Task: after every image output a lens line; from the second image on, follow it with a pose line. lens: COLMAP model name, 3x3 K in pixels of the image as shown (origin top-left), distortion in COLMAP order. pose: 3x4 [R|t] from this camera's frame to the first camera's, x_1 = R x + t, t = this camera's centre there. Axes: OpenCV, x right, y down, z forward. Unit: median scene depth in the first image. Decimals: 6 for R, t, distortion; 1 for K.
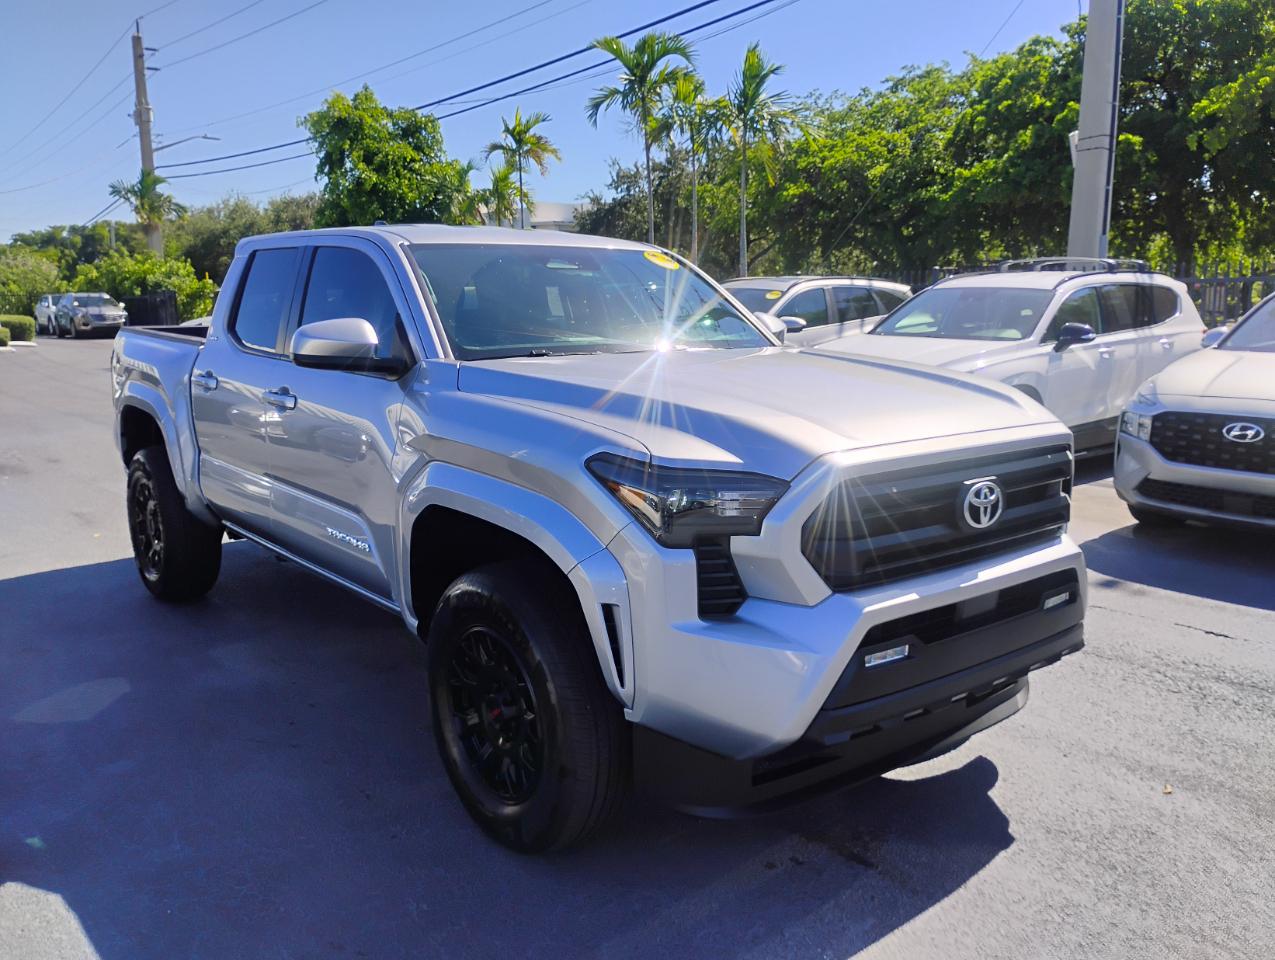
lens RADIAL K [[1089.6, 0, 656.7], [0, 1089.6, 475.2], [0, 0, 1]] dist [0.056741, -0.093008]
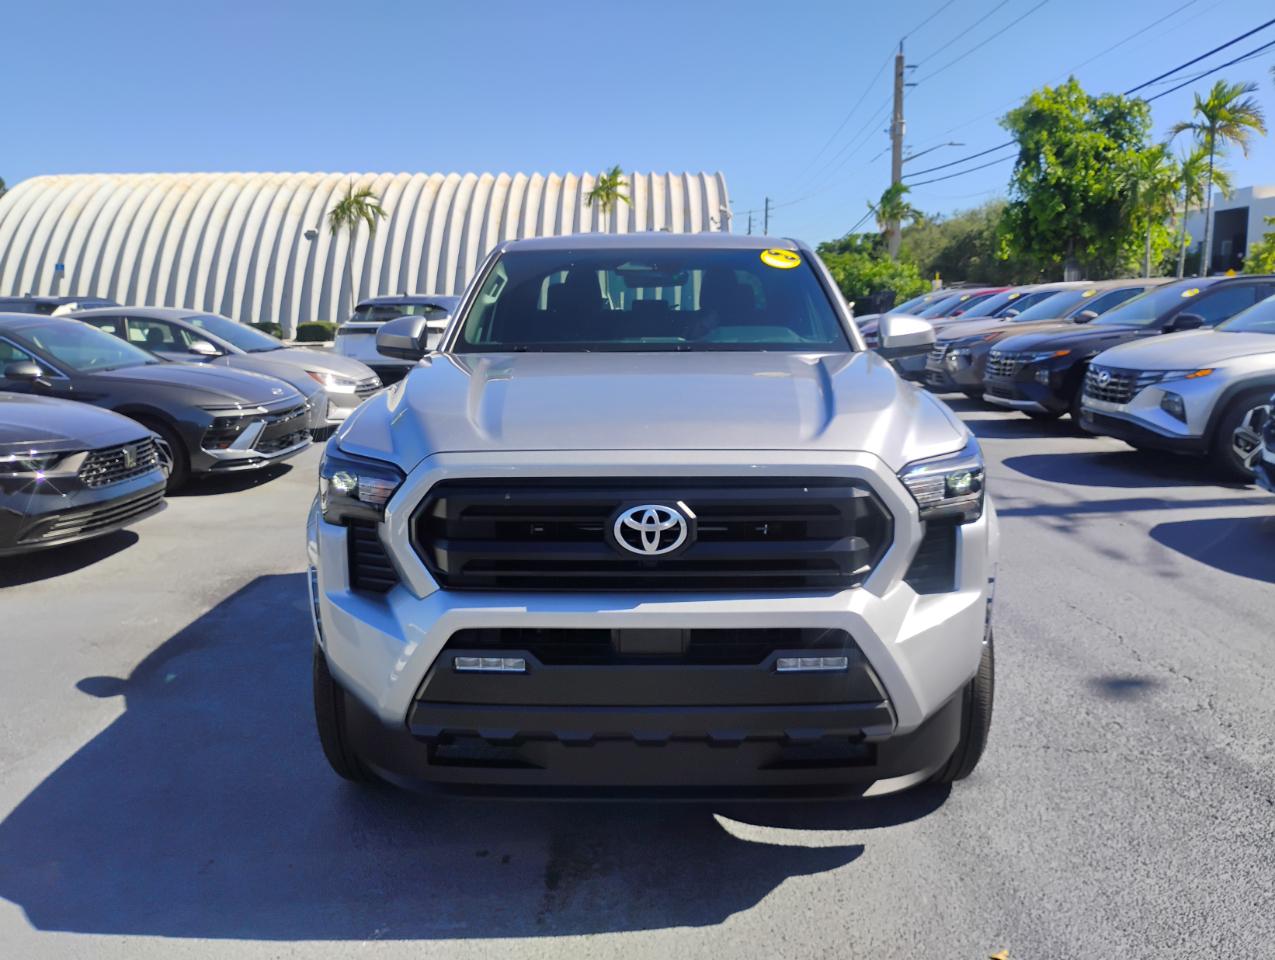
lens RADIAL K [[1089.6, 0, 656.7], [0, 1089.6, 475.2], [0, 0, 1]] dist [0.056741, -0.093008]
pose [[0.753388, 0.102560, -0.649529, 0.128683], [-0.101644, 0.994054, 0.039064, -0.007789], [0.649673, 0.036590, 0.759333, 0.047061]]
